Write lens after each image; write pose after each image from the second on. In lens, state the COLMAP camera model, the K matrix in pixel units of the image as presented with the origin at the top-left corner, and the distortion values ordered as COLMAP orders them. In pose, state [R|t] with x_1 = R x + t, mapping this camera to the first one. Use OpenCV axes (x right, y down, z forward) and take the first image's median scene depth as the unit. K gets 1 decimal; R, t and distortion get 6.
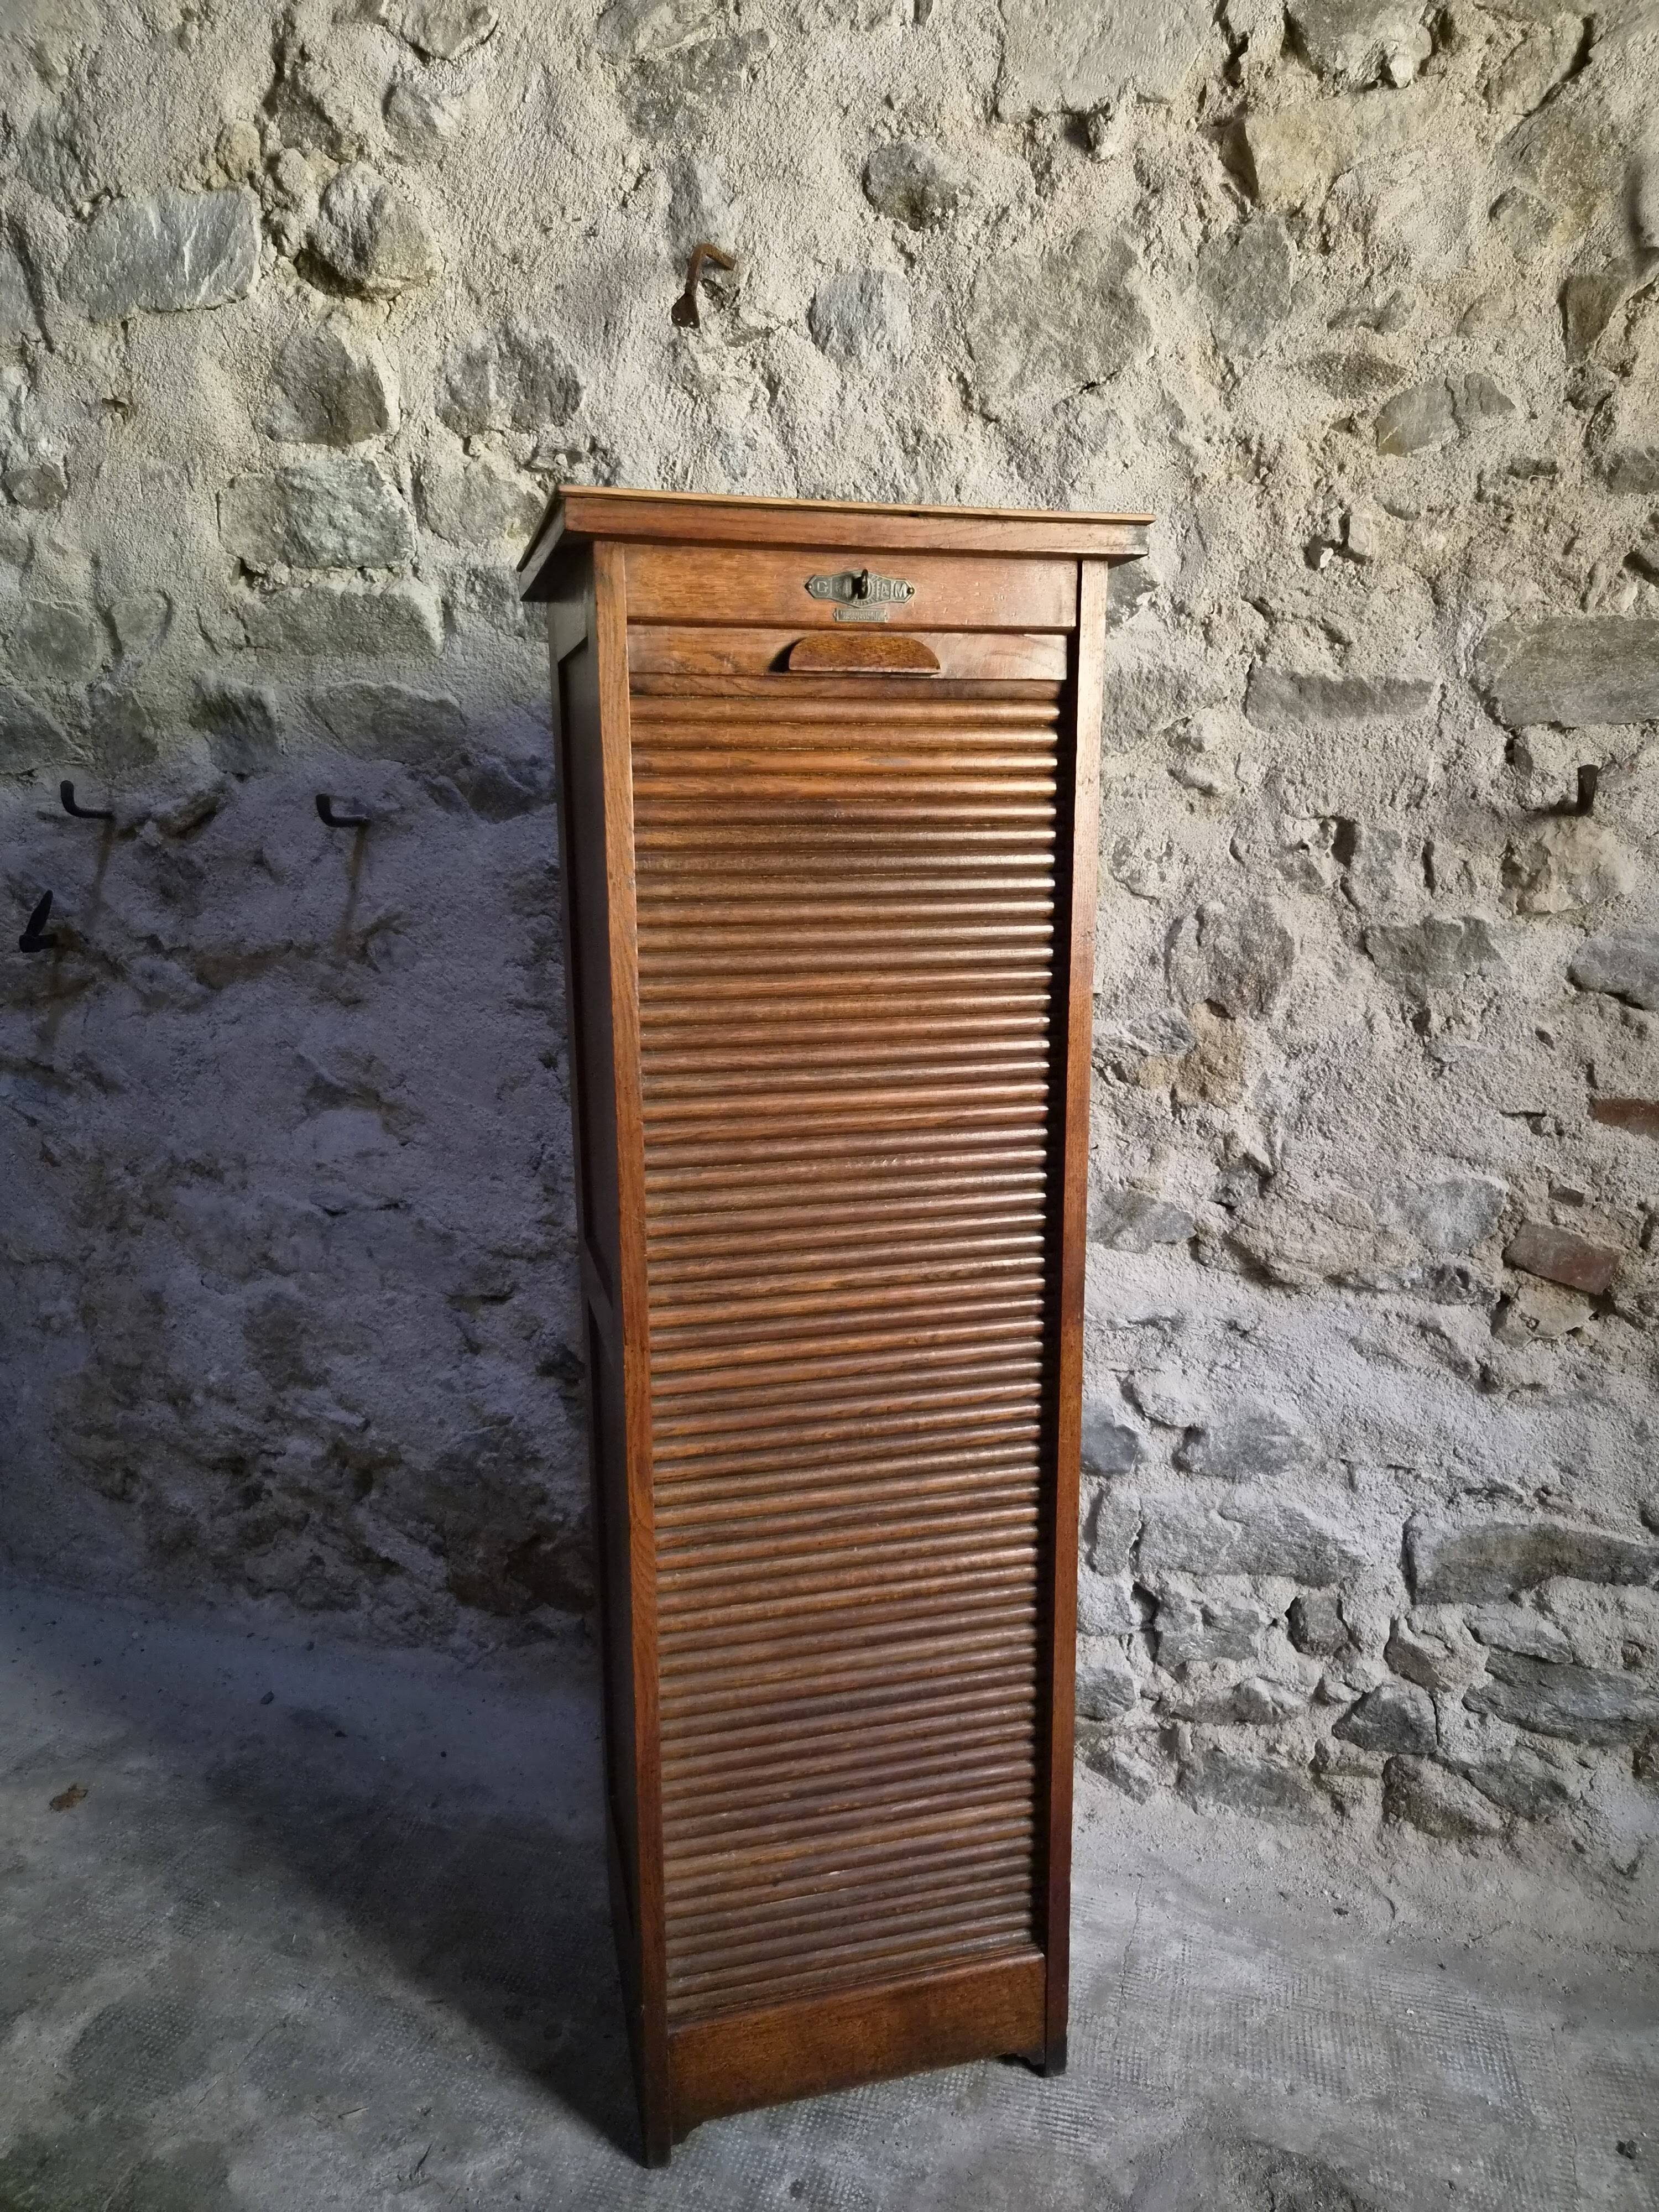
lens RADIAL K [[1493.6, 0, 844.8], [0, 1493.6, 1116.8], [0, 0, 1]] dist [0.062521, -0.044691]
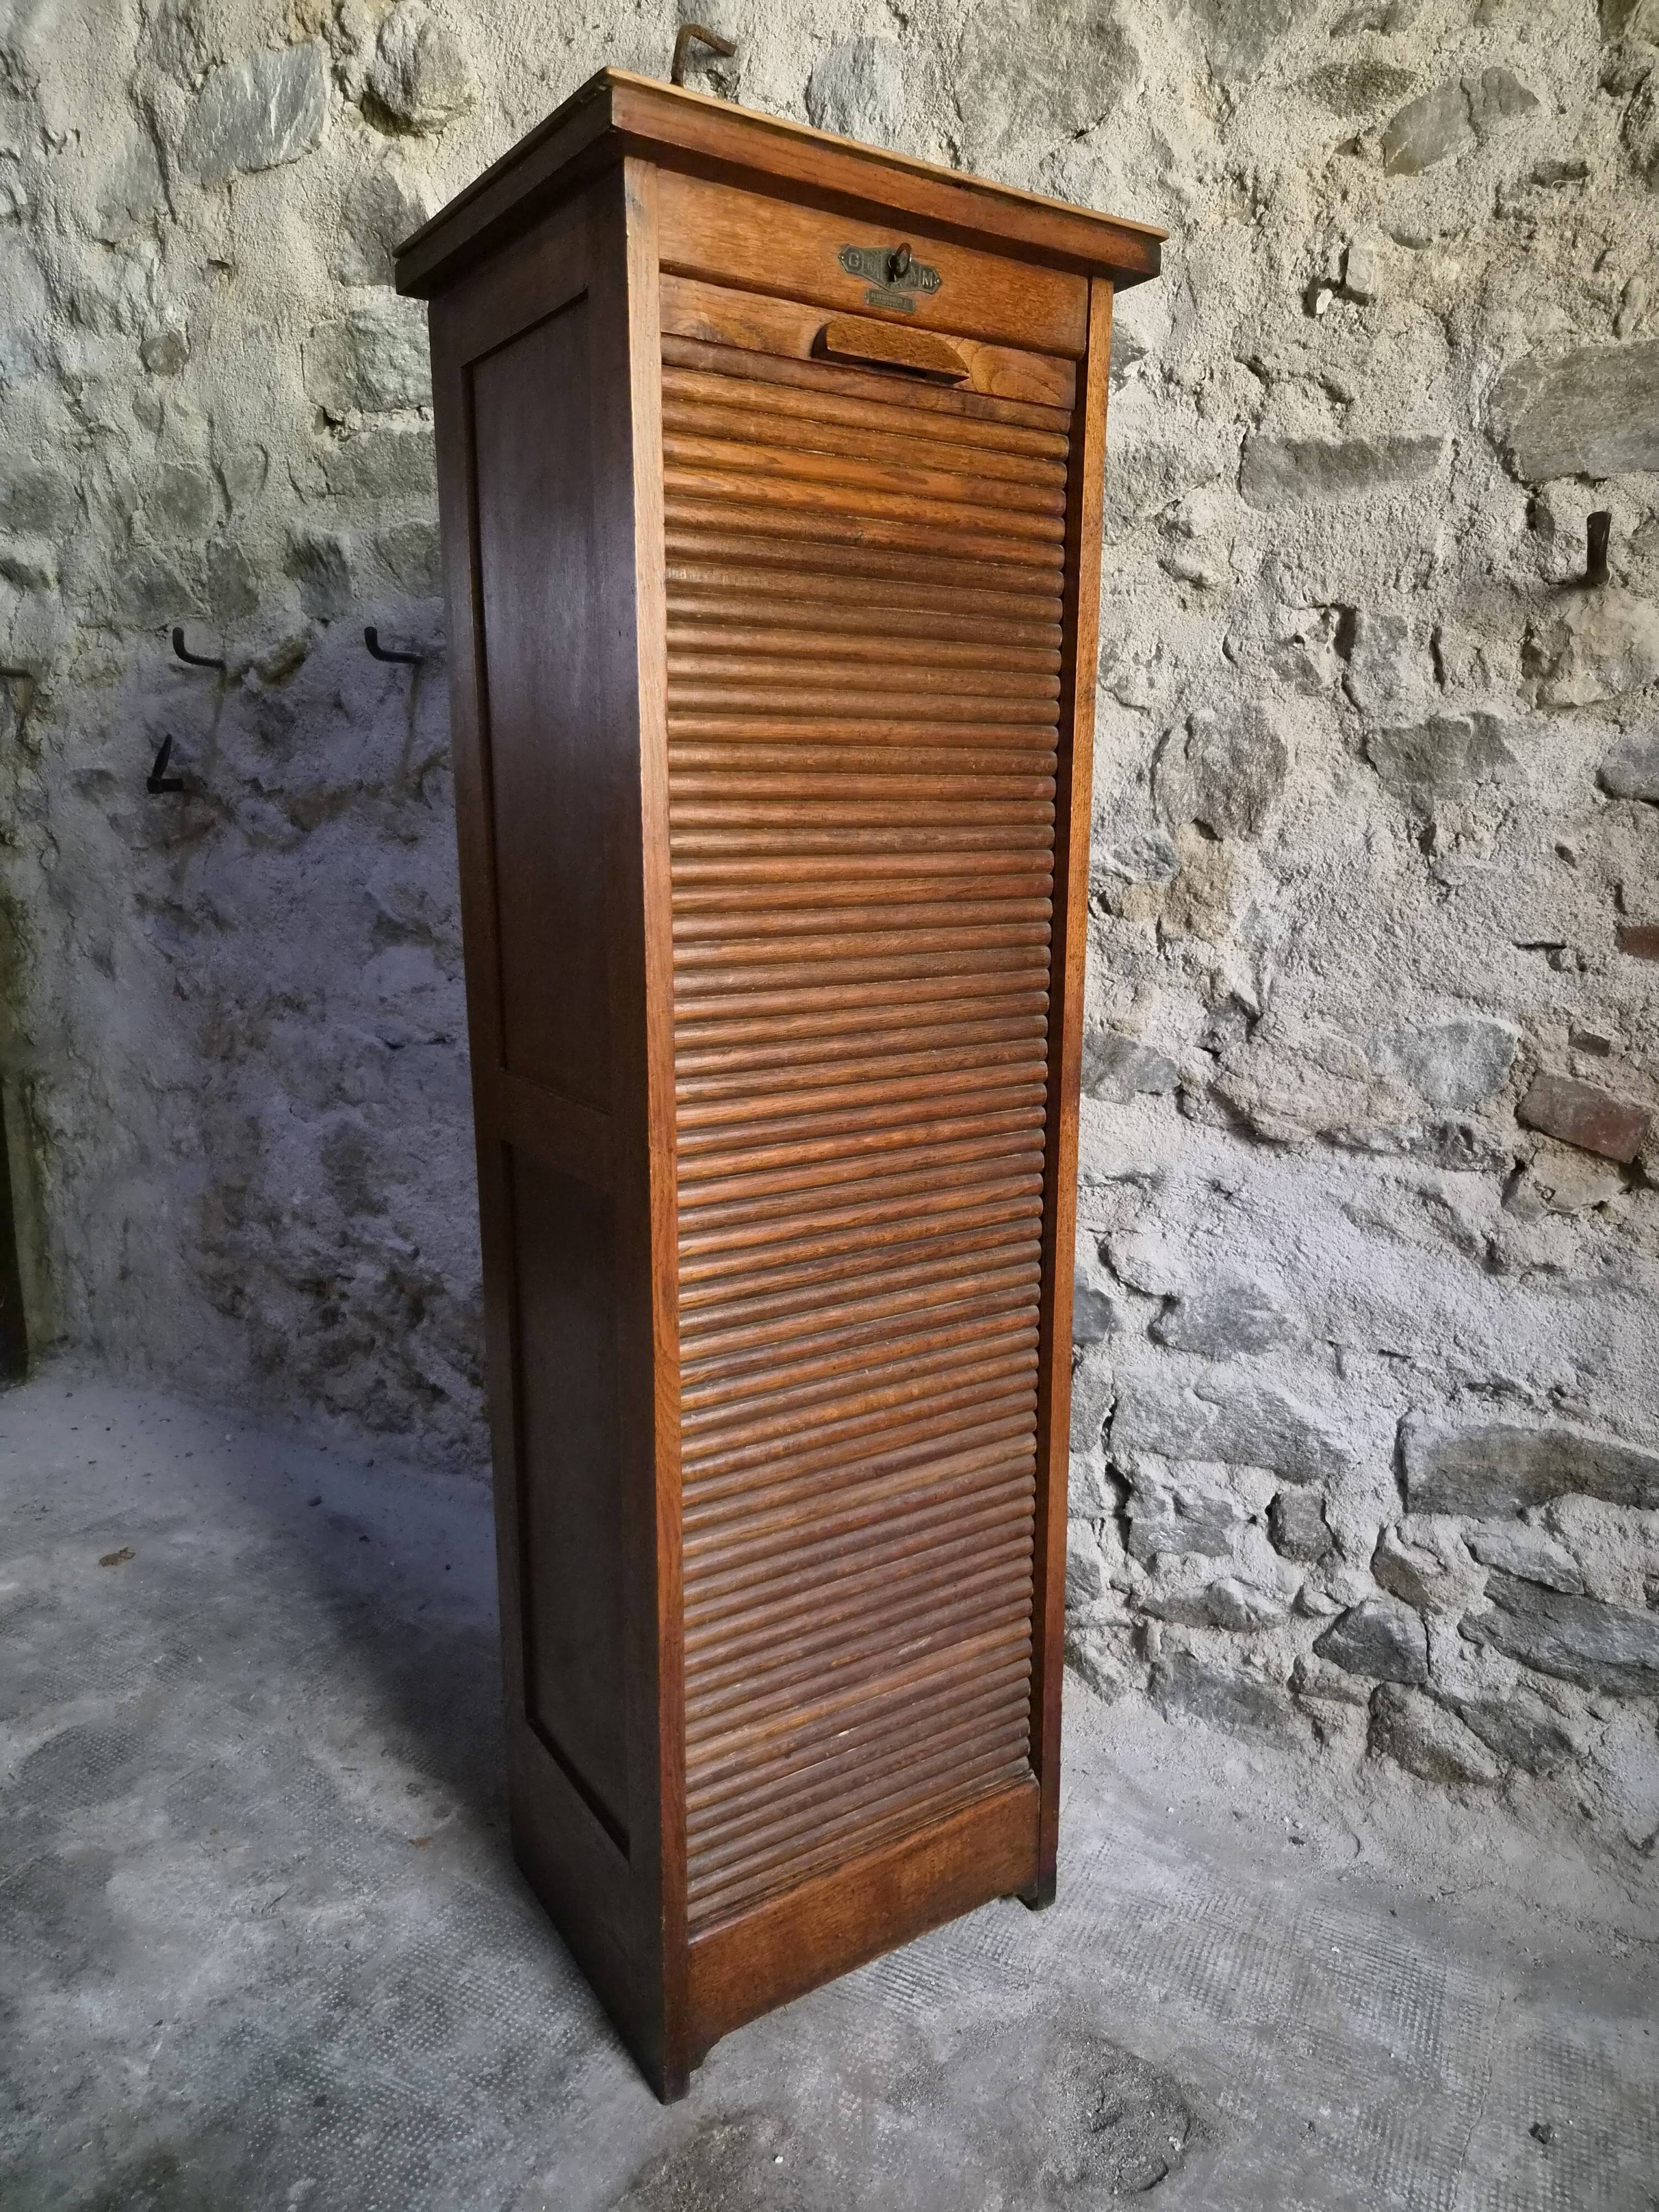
lens RADIAL K [[1494.4, 0, 837.8], [0, 1494.4, 1107.8], [0, 0, 1]] dist [0.061979, -0.046705]
pose [[0.973451, 0.057154, -0.221644, 0.246117], [-0.056791, 0.998354, 0.008015, 0.102693], [0.221738, 0.004785, 0.975095, 0.066196]]
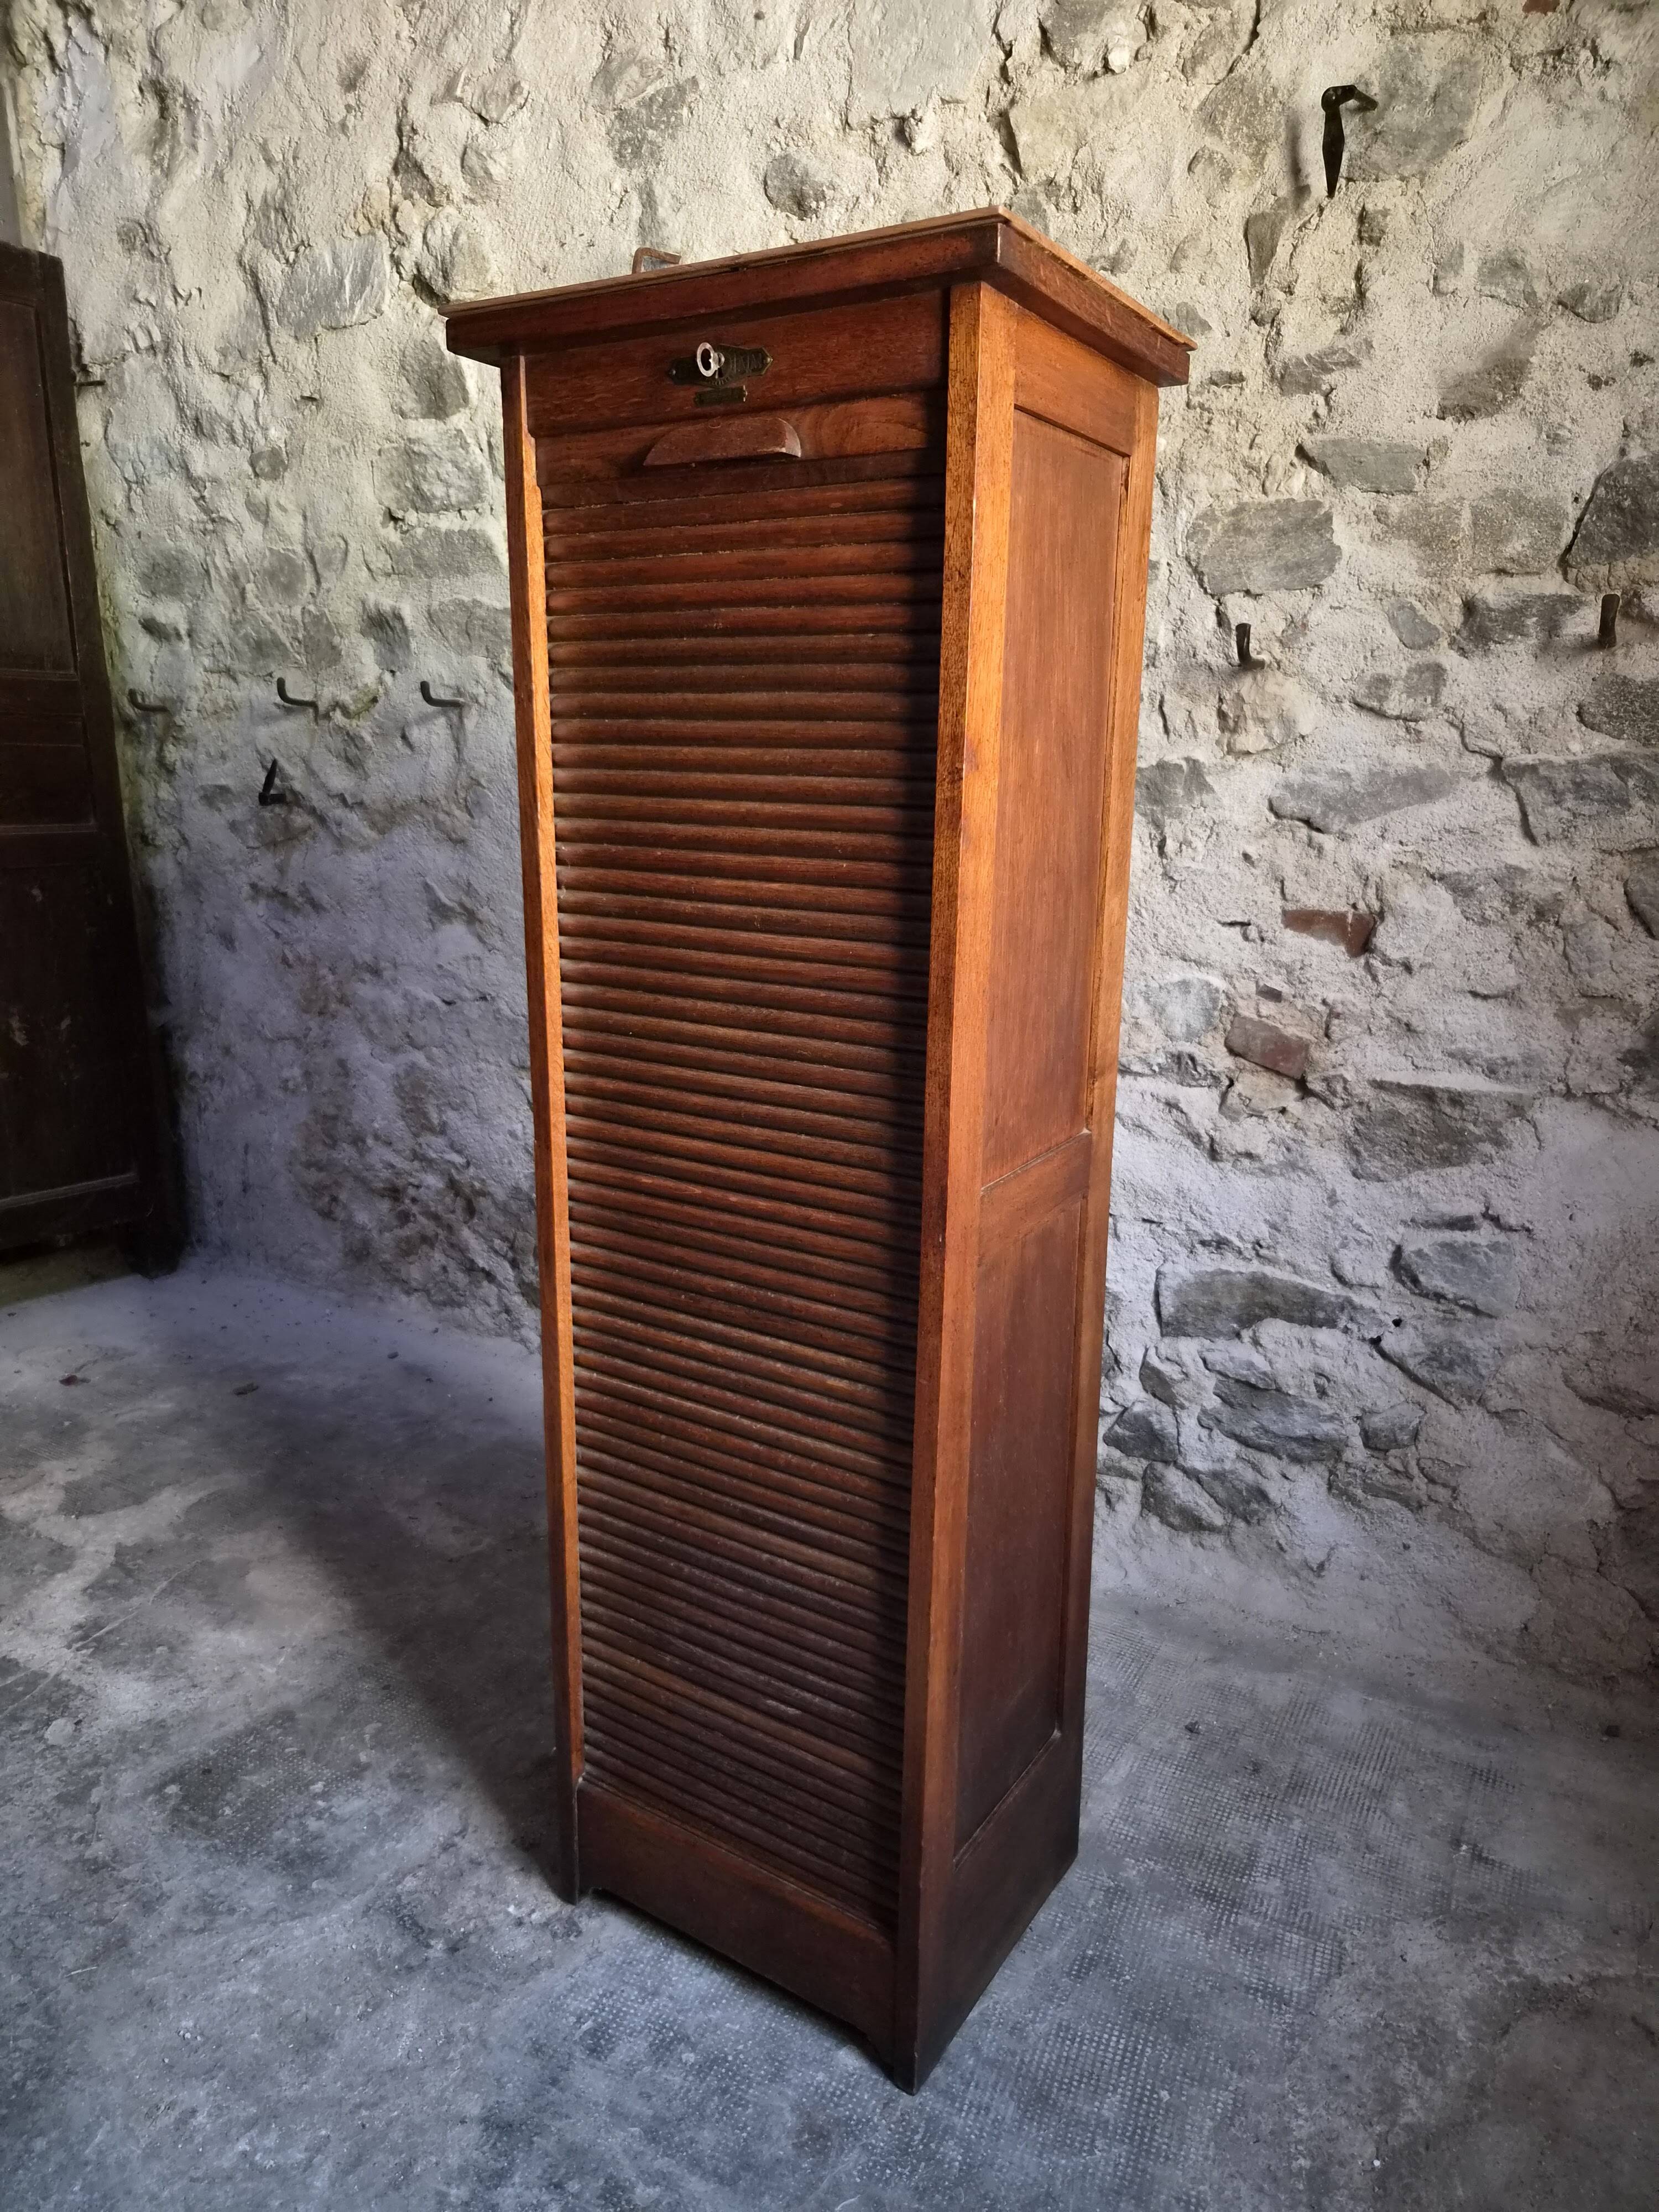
lens RADIAL K [[1498.0, 0, 830.0], [0, 1498.0, 1120.6], [0, 0, 1]] dist [0.065404, -0.049123]
pose [[0.957166, 0.065524, -0.282030, 0.471440], [-0.056014, 0.997560, 0.041659, 0.119081], [0.284071, -0.024077, 0.958501, -0.243002]]
